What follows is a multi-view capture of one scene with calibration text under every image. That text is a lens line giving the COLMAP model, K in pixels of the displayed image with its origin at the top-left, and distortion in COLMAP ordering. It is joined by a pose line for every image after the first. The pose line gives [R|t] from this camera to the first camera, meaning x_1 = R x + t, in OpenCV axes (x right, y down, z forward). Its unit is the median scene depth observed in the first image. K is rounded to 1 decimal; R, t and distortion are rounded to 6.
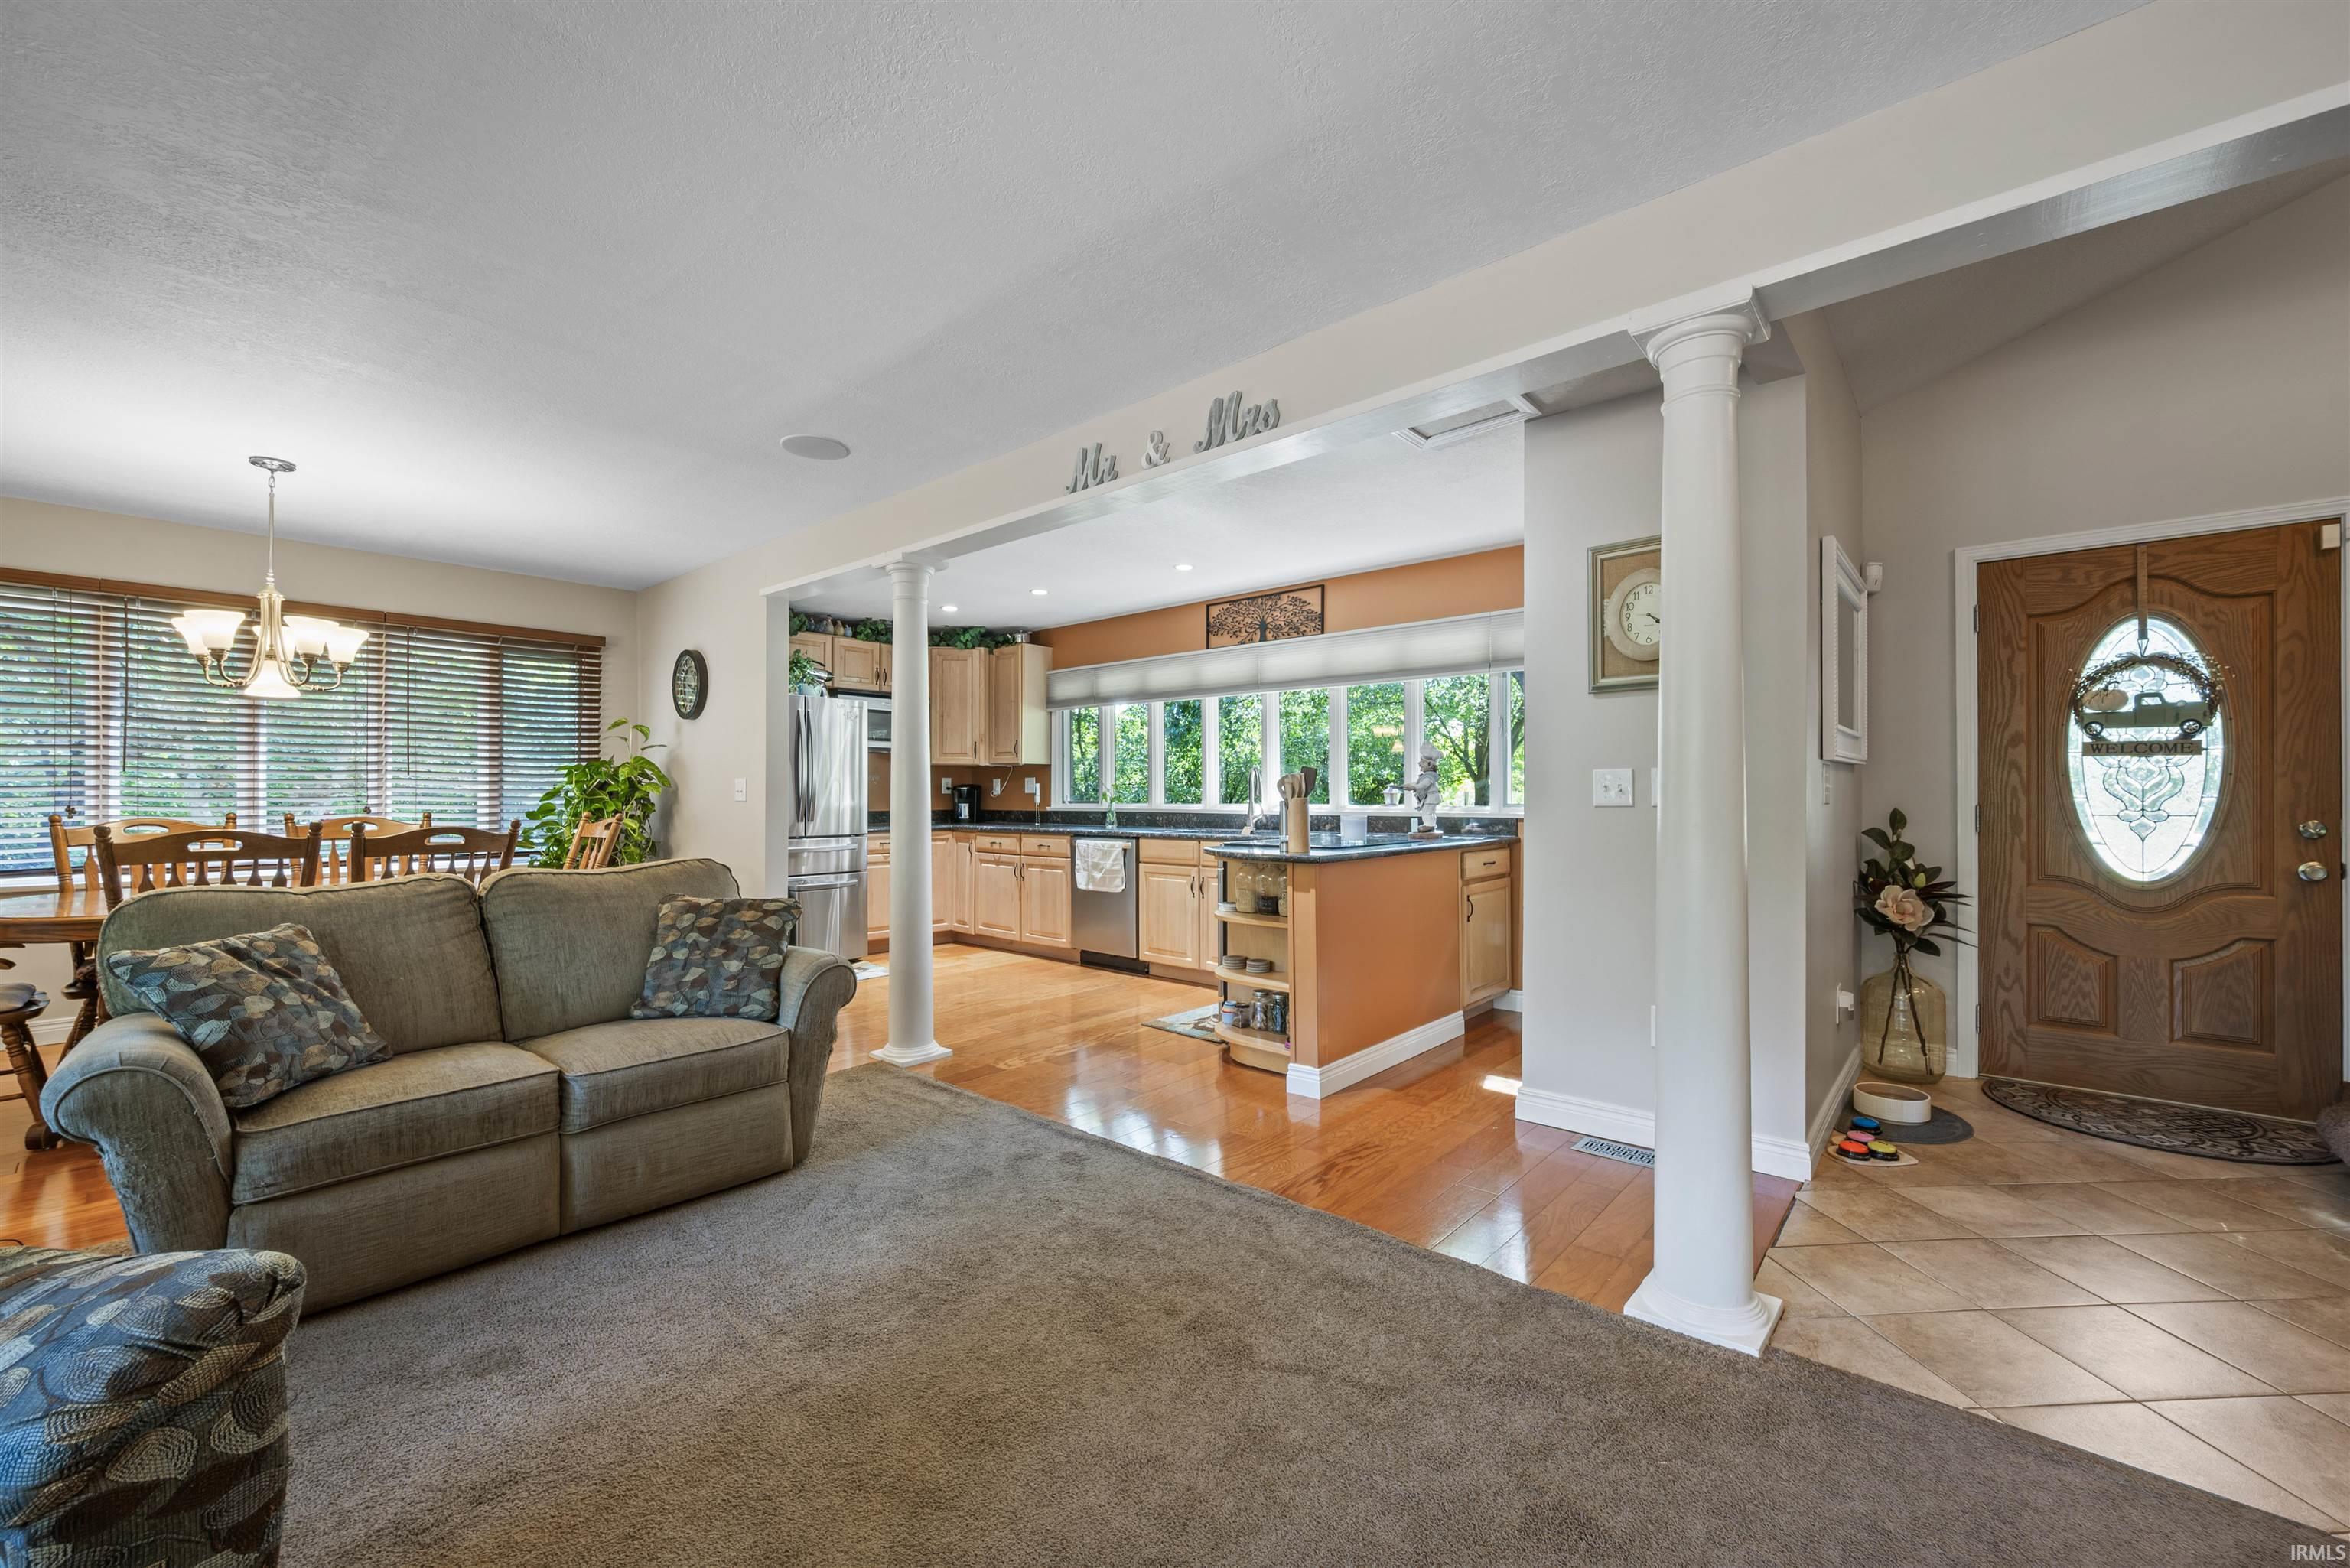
lens RADIAL K [[926.8, 0, 1180.0], [0, 926.8, 794.3], [0, 0, 1]] dist [-0.000162, 0.000396]
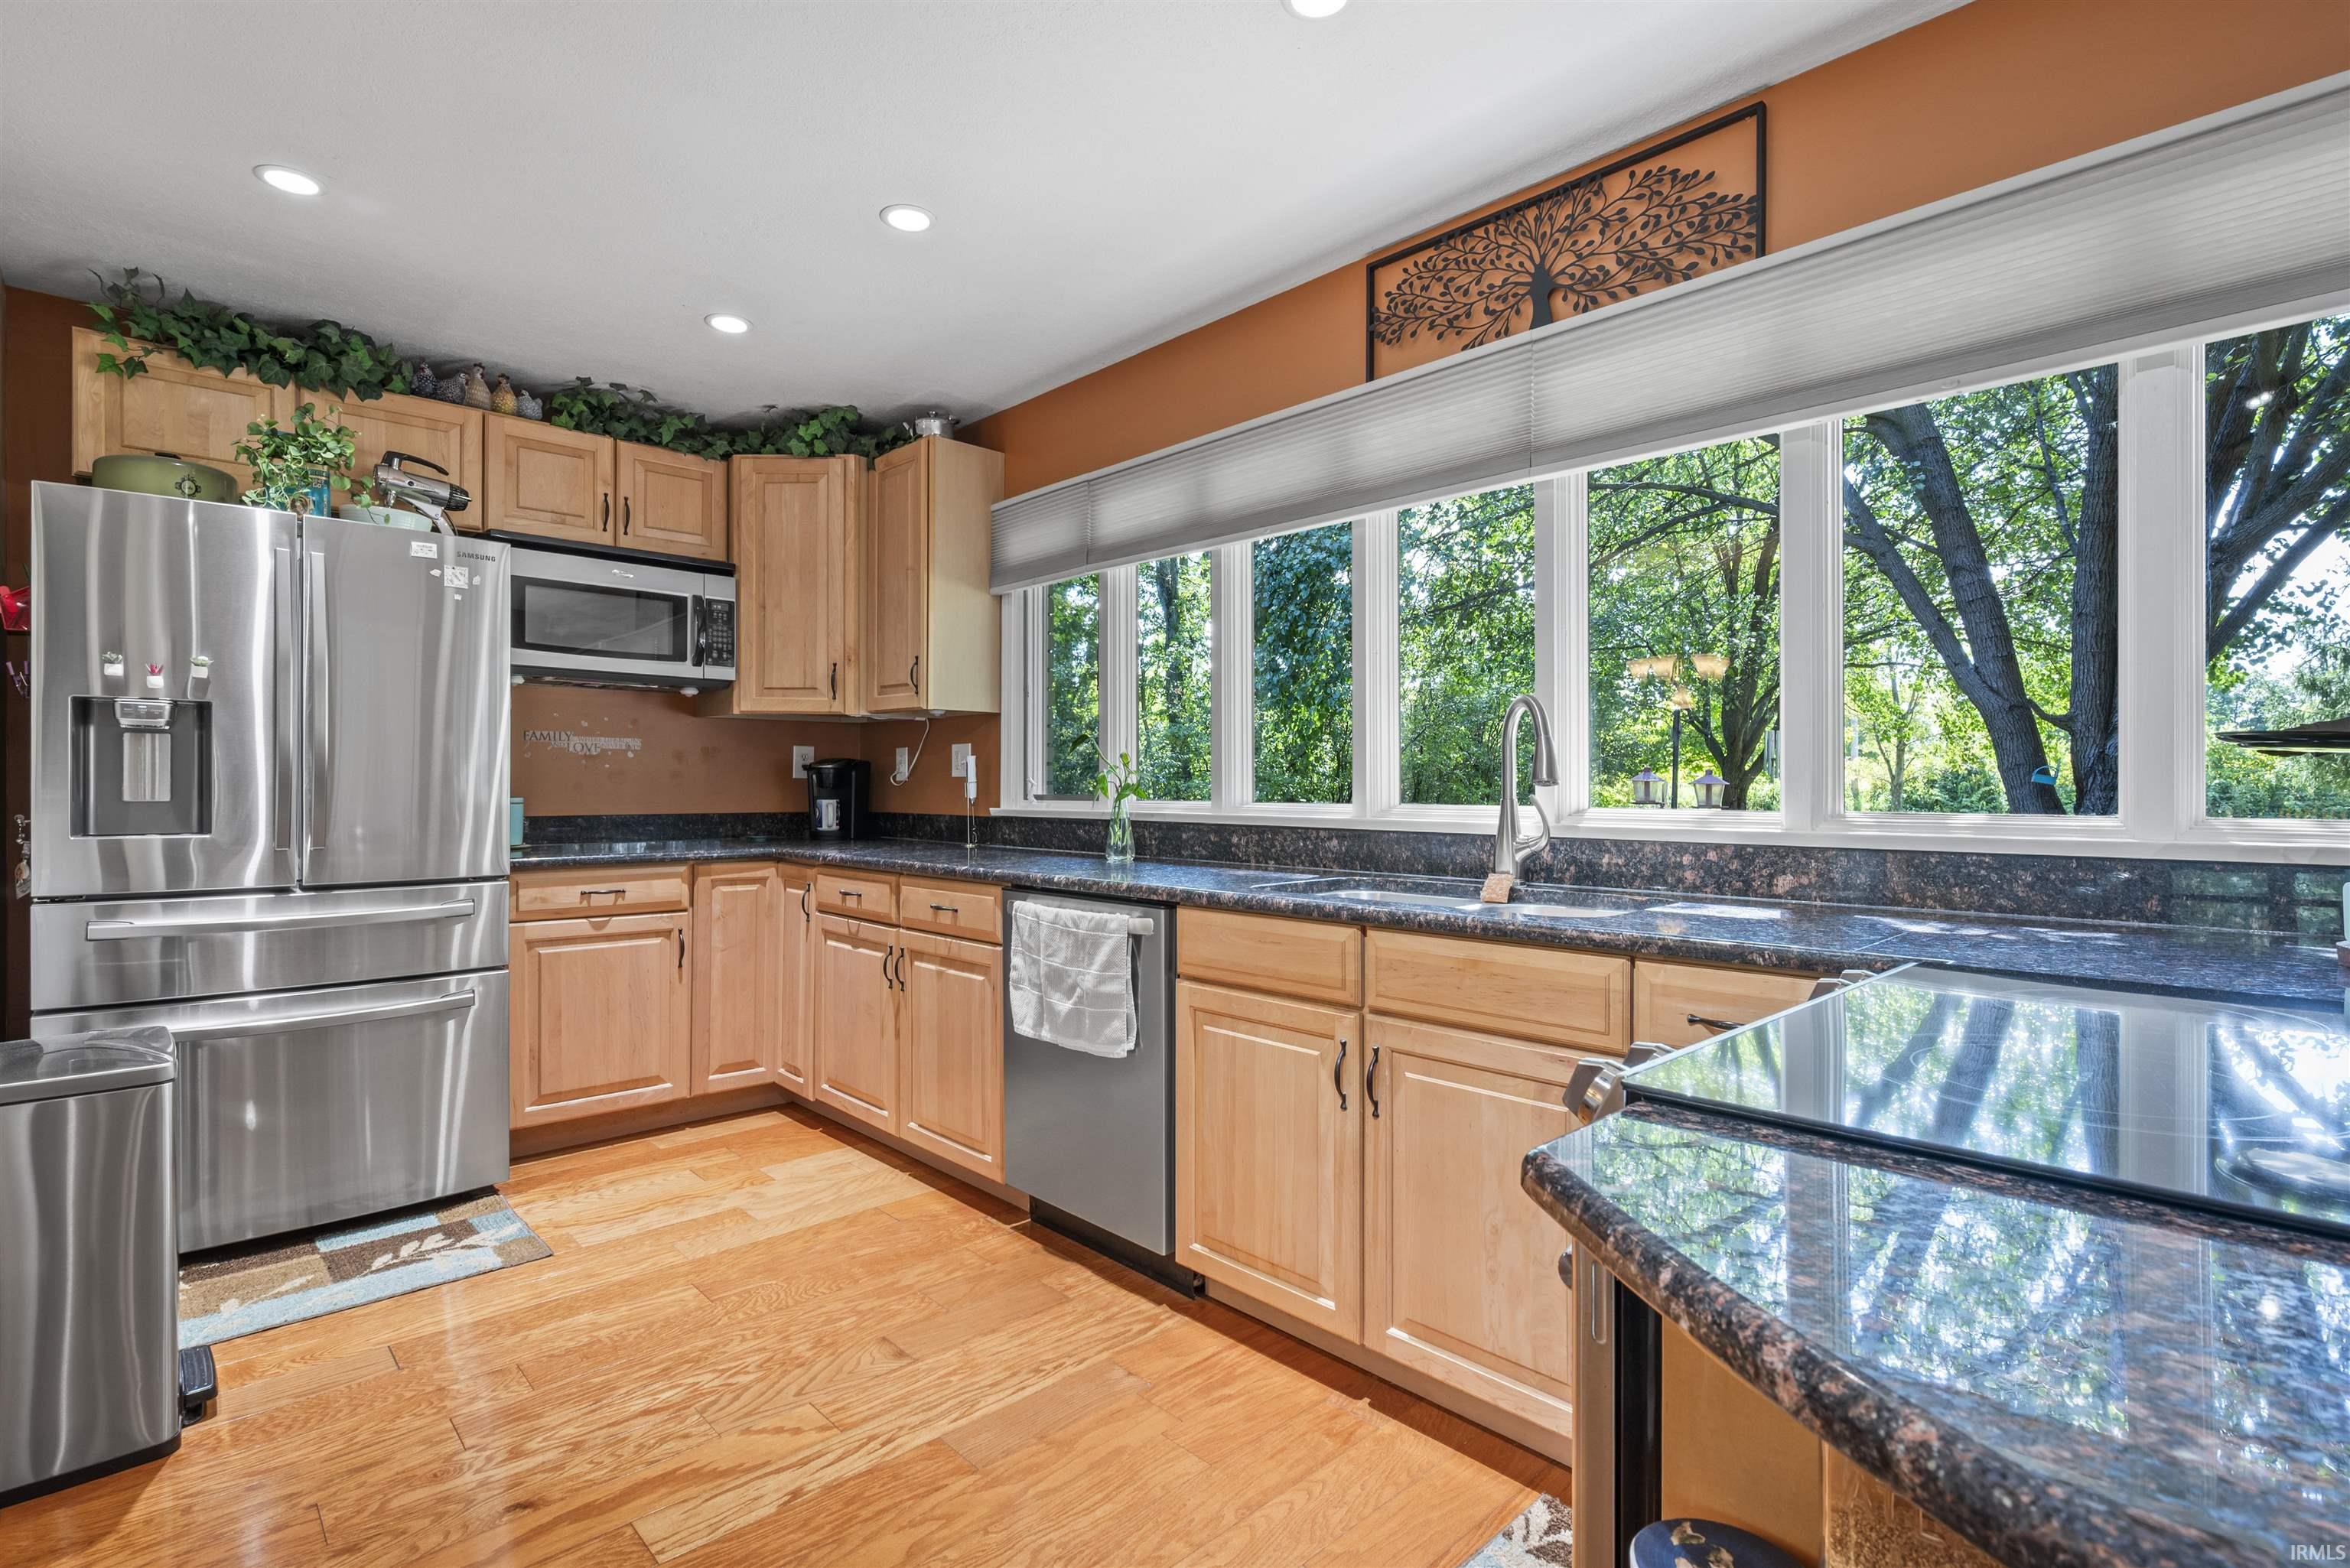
lens RADIAL K [[1094.4, 0, 1175.0], [0, 1094.4, 784.0], [0, 0, 1]] dist [0.000465, 0.000026]
pose [[0.995842, 0.002139, -0.091070, -0.005402], [-0.002226, 0.999997, -0.000851, 0.002086], [0.091068, 0.001050, 0.995844, 0.408237]]
